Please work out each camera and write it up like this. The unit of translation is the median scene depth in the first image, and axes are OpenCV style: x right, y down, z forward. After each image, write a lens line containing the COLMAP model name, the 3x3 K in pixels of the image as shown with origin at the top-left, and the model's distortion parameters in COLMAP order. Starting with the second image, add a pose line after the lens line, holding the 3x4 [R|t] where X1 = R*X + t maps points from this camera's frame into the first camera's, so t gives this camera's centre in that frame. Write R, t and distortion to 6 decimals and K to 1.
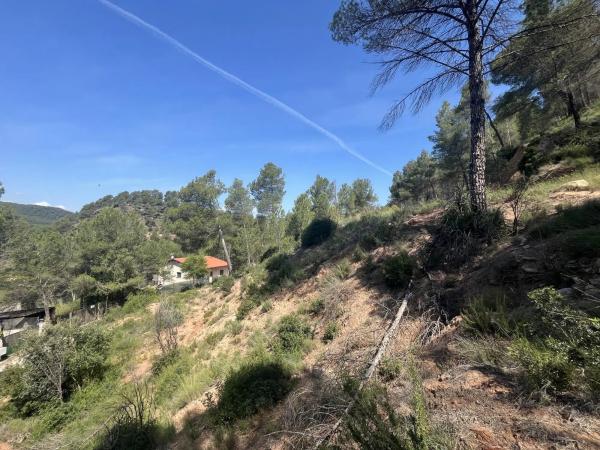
lens RADIAL K [[243.7, 0, 299.2], [0, 243.7, 224.5], [0, 0, 1]] dist [-0.002886, 0.000097]
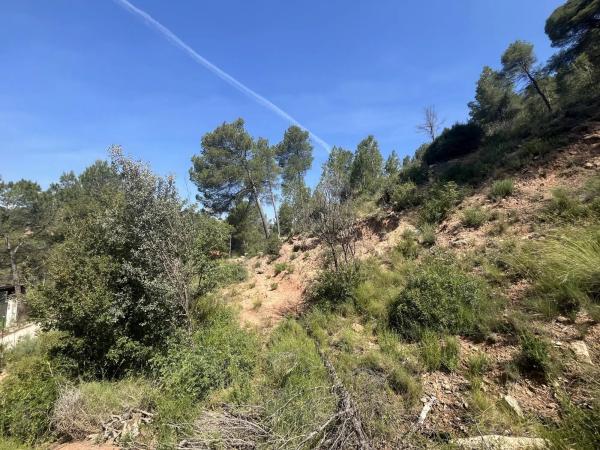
lens RADIAL K [[243.7, 0, 299.1], [0, 243.7, 224.4], [0, 0, 1]] dist [-0.002886, 0.000097]
pose [[0.994077, 0.012255, 0.107989, -0.269728], [-0.009856, 0.999693, -0.022714, 0.170367], [-0.108234, 0.021515, 0.993893, 0.176873]]
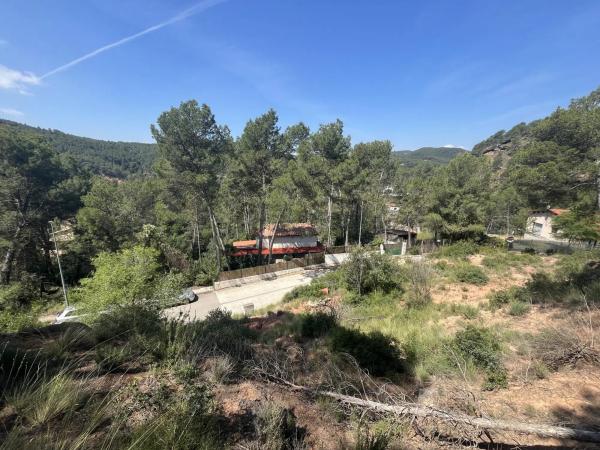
lens RADIAL K [[243.7, 0, 299.1], [0, 243.7, 225.2], [0, 0, 1]] dist [-0.002886, 0.000097]
pose [[0.219959, 0.209597, -0.952726, 0.138089], [0.039327, 0.973946, 0.223344, -0.035813], [0.974716, -0.086594, 0.205985, 0.093049]]
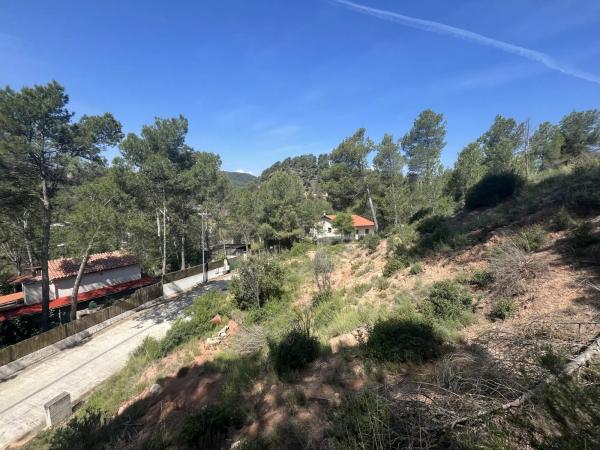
lens RADIAL K [[243.7, 0, 299.3], [0, 243.7, 225.0], [0, 0, 1]] dist [-0.002886, 0.000097]
pose [[0.837013, 0.077050, -0.541730, -0.005312], [0.012526, 0.987079, 0.159745, 0.003742], [0.547039, -0.140494, 0.825233, -0.004076]]
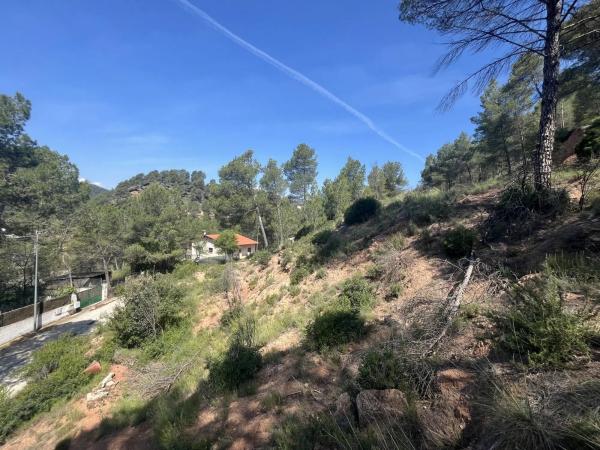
lens RADIAL K [[243.7, 0, 299.4], [0, 243.7, 224.9], [0, 0, 1]] dist [-0.002886, 0.000097]
pose [[0.996165, 0.039044, -0.078298, -0.059209], [-0.033411, 0.996844, 0.072013, 0.014295], [0.080862, -0.069121, 0.994326, -0.038902]]
